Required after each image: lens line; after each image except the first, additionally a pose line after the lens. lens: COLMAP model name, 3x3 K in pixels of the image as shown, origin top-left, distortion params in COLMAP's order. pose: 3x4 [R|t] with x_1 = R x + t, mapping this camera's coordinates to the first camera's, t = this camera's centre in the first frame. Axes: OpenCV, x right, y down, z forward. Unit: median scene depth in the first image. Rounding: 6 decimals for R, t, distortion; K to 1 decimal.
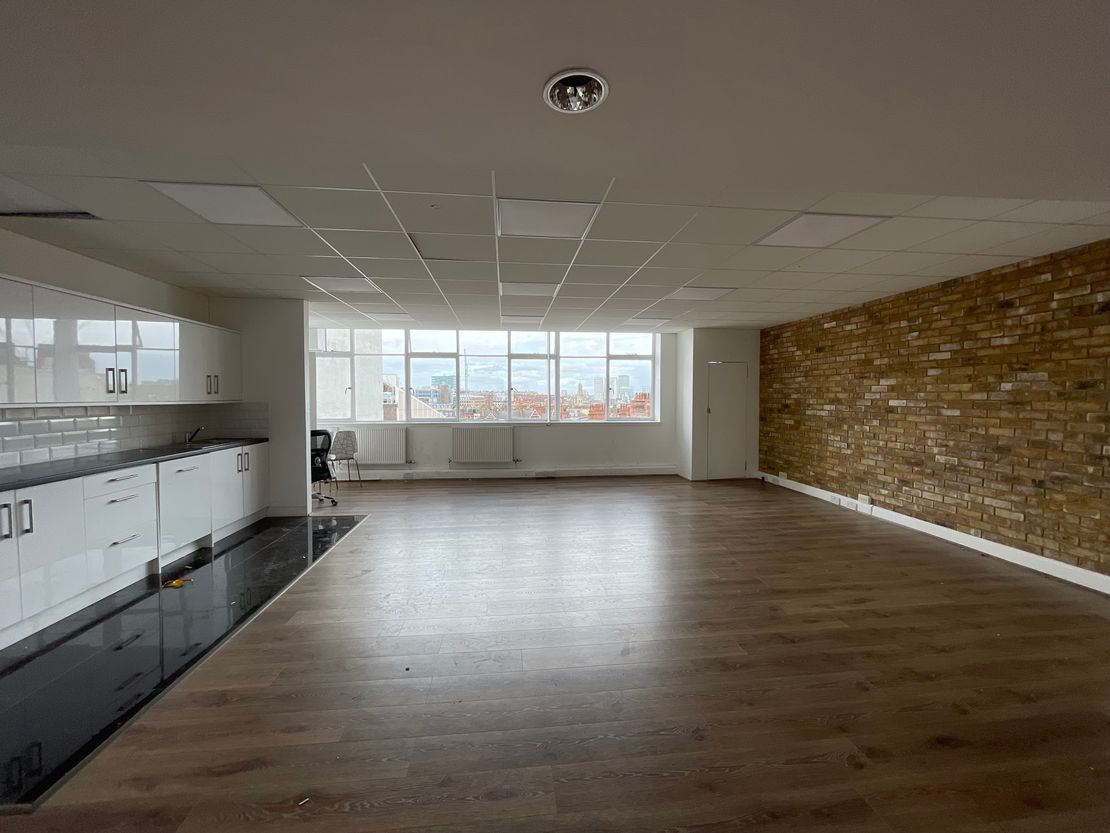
lens RADIAL K [[446.6, 0, 556.9], [0, 446.6, 411.4], [0, 0, 1]] dist [-0.000341, -0.000037]
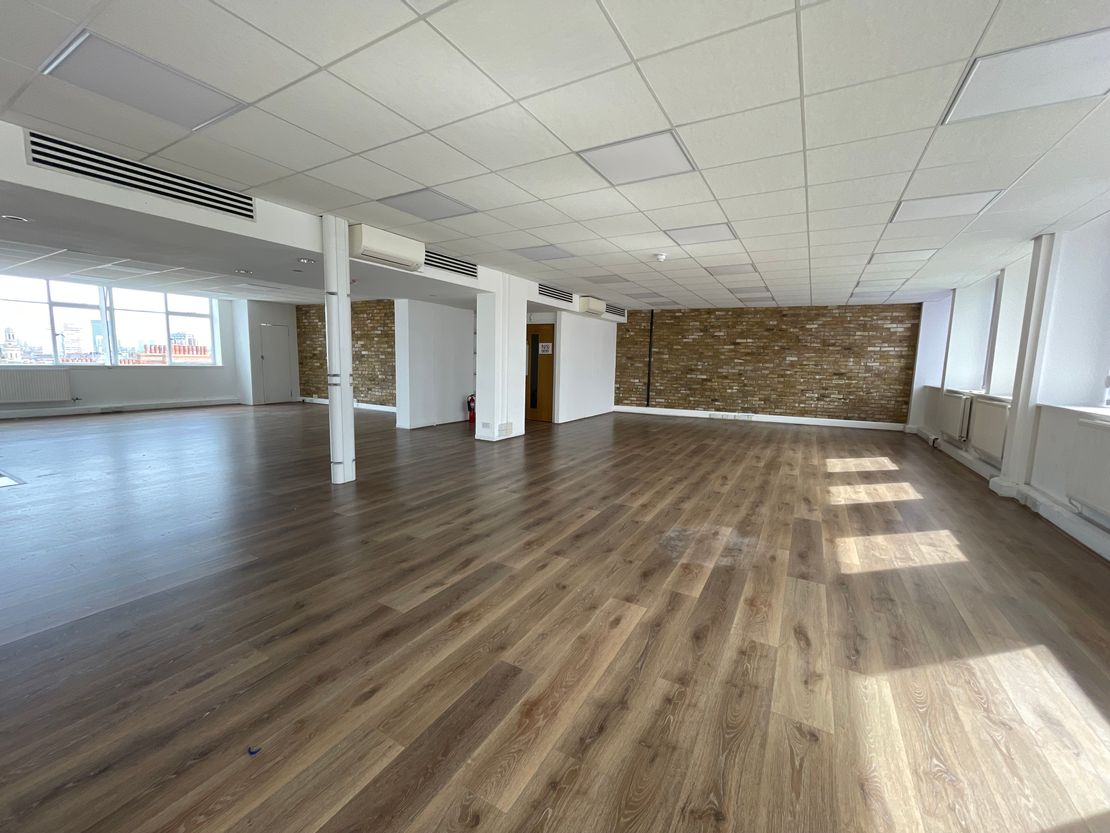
lens RADIAL K [[446.6, 0, 557.6], [0, 446.6, 413.0], [0, 0, 1]] dist [-0.000341, -0.000037]
pose [[0.589845, -0.083238, 0.803215, -0.294409], [0.006899, 0.995156, 0.098062, 0.043981], [-0.807487, -0.052301, 0.587562, -0.688245]]
